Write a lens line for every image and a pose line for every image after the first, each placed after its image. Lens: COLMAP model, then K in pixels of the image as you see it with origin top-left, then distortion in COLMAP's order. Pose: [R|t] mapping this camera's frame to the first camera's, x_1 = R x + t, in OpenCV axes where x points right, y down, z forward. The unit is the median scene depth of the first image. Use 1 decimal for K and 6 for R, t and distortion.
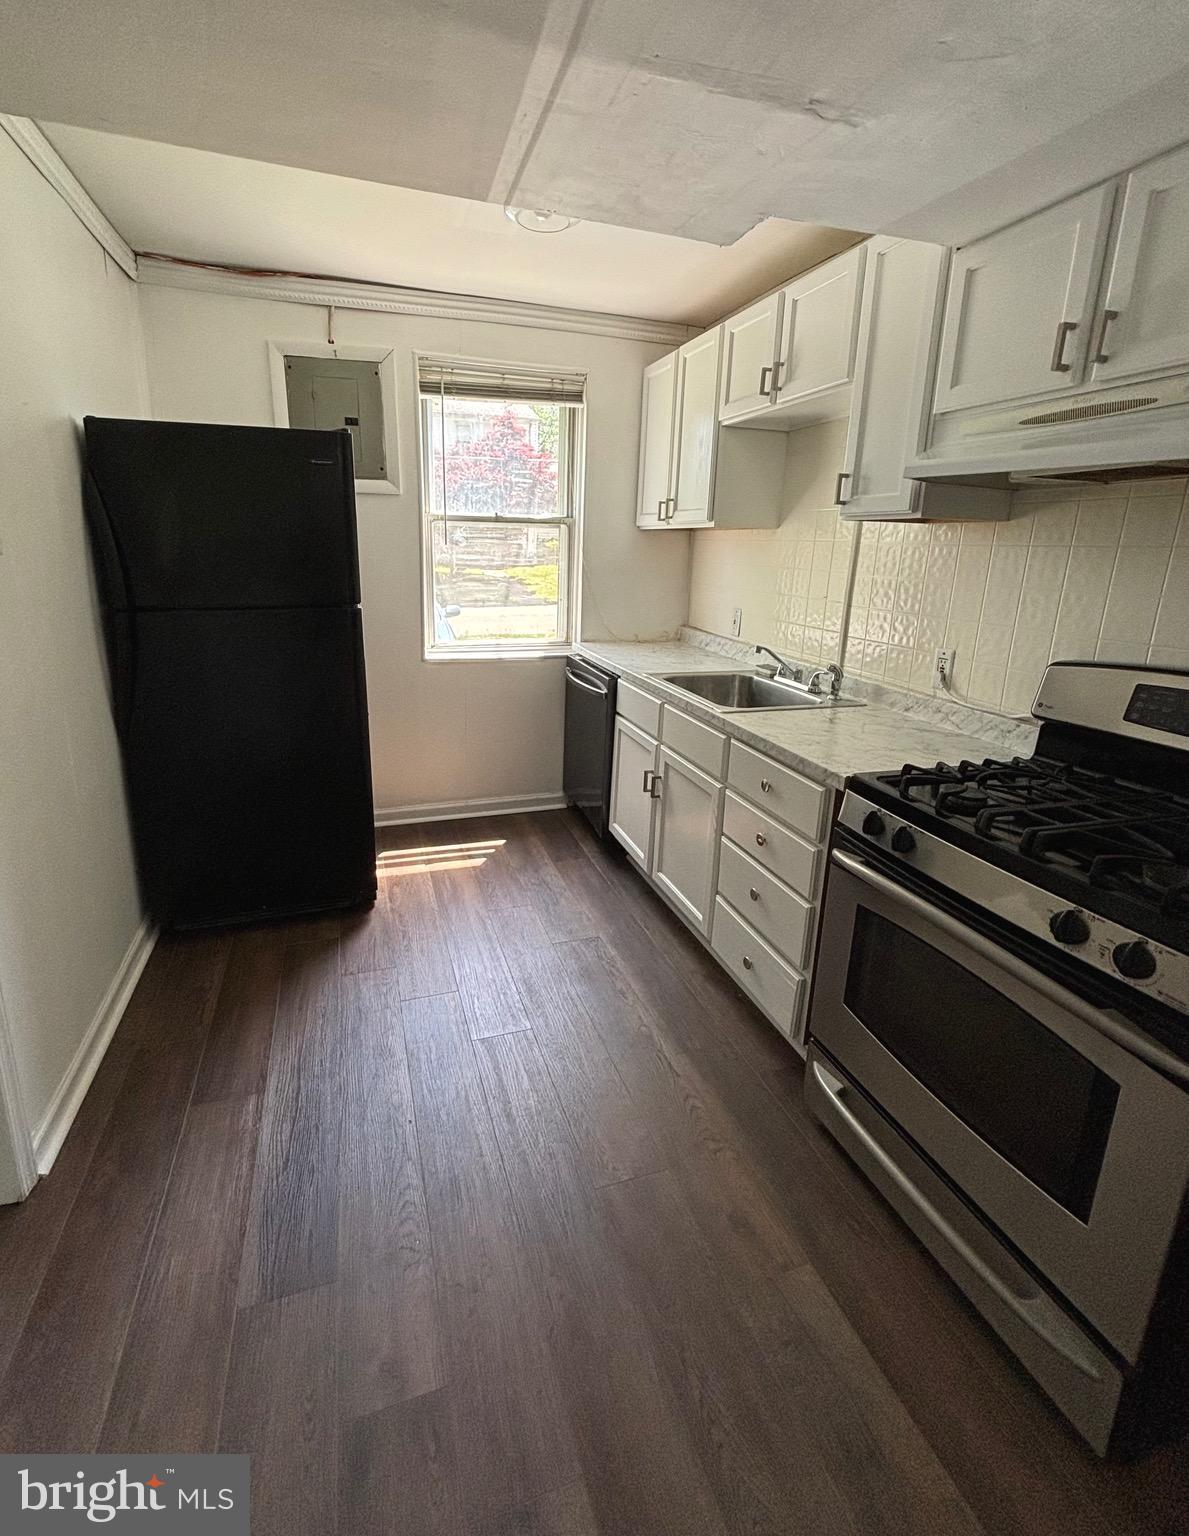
lens RADIAL K [[667.7, 0, 589.2], [0, 667.7, 699.4], [0, 0, 1]] dist [-0.004189, -0.000405]
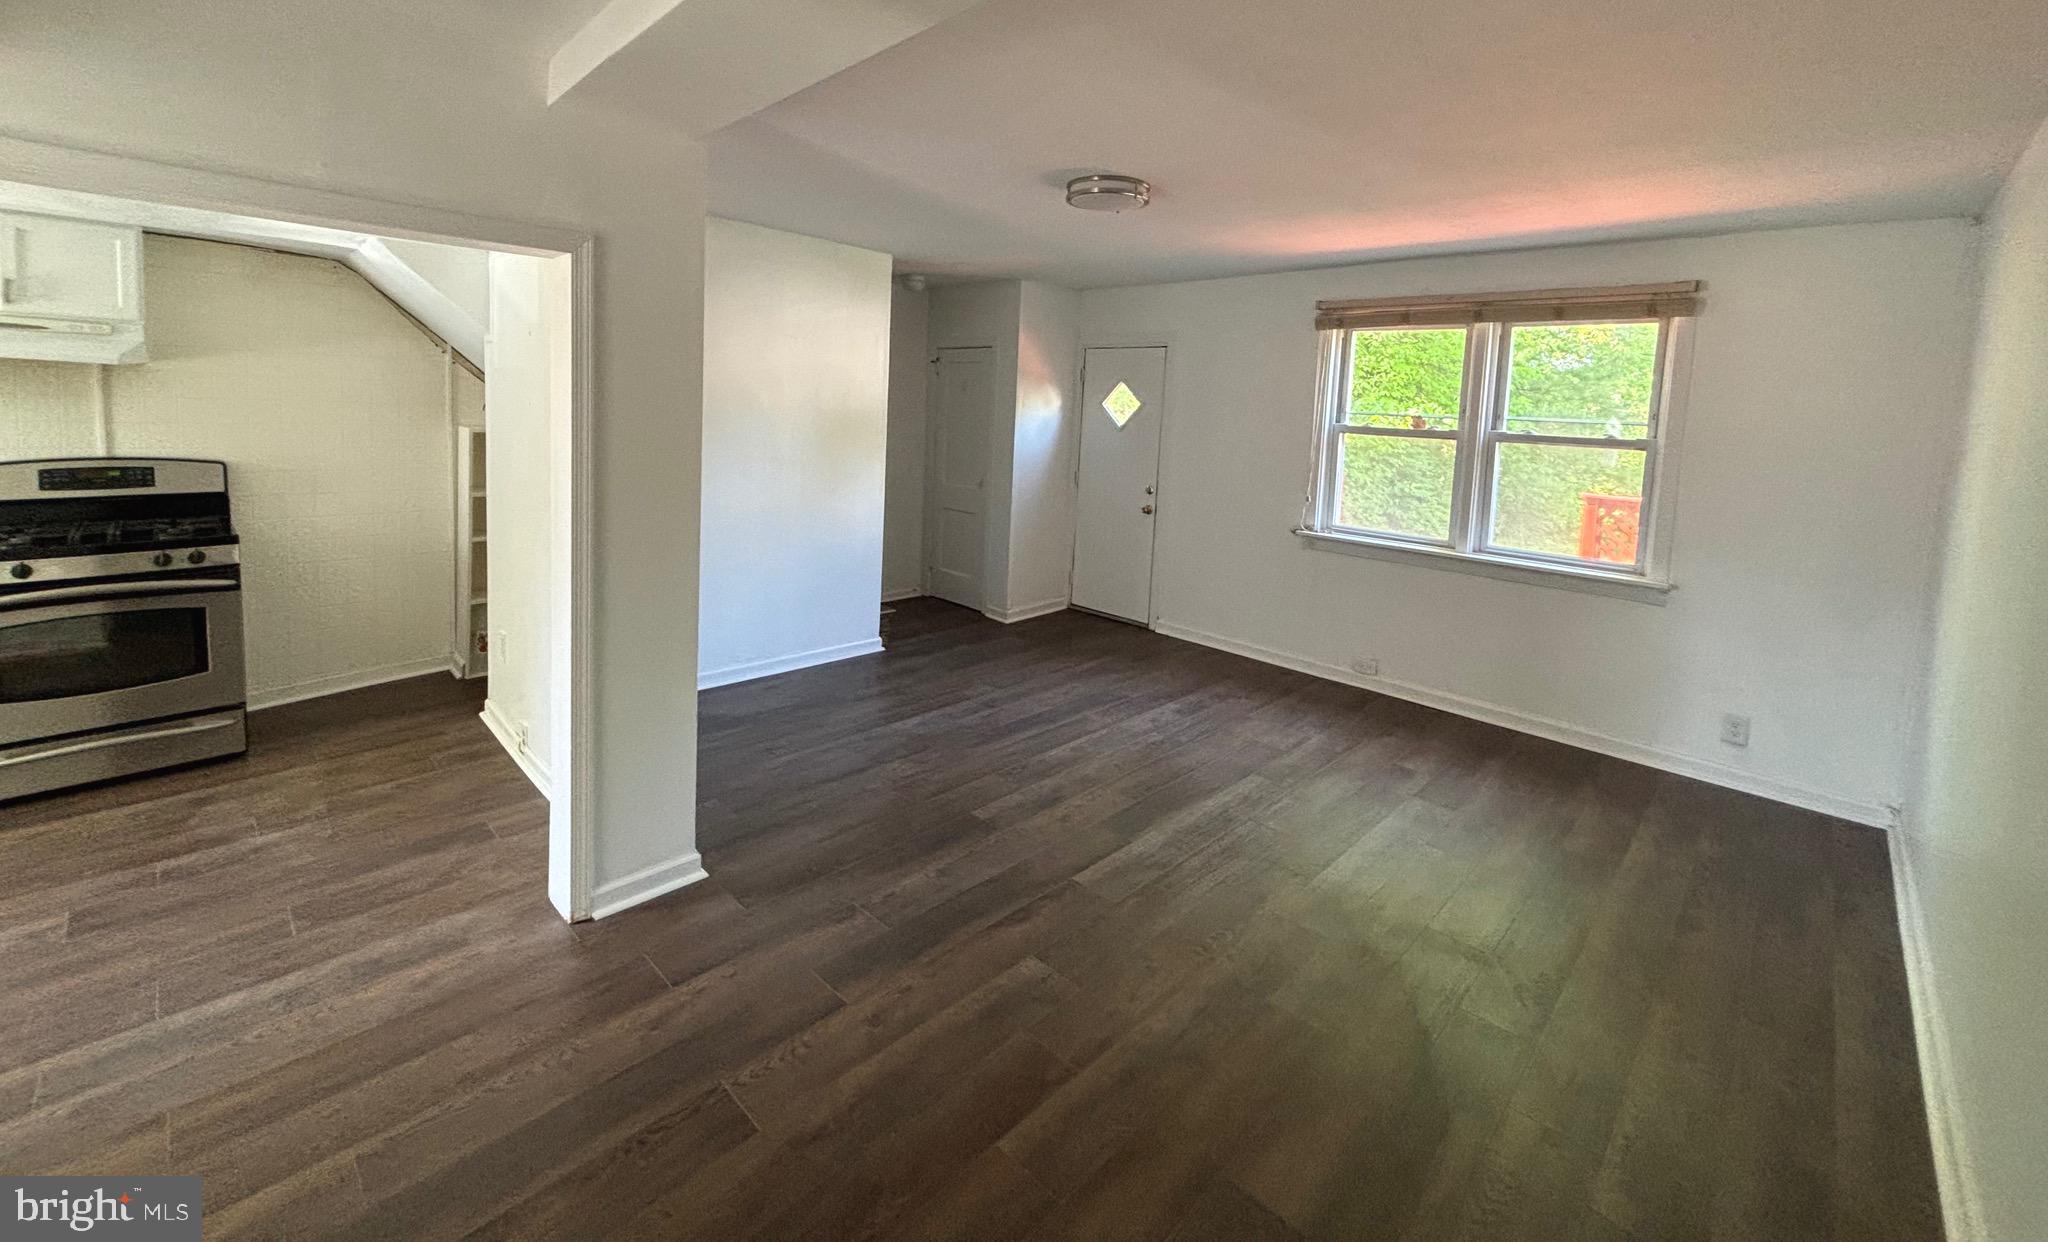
lens RADIAL K [[819.9, 0, 1023.9], [0, 819.9, 486.1], [0, 0, 1]] dist [0.000286, -0.000009]
pose [[-0.477678, -0.124127, 0.869722, -1.473025], [0.140861, 0.966340, 0.215281, -0.050647], [-0.867169, 0.225345, -0.444114, -0.196903]]
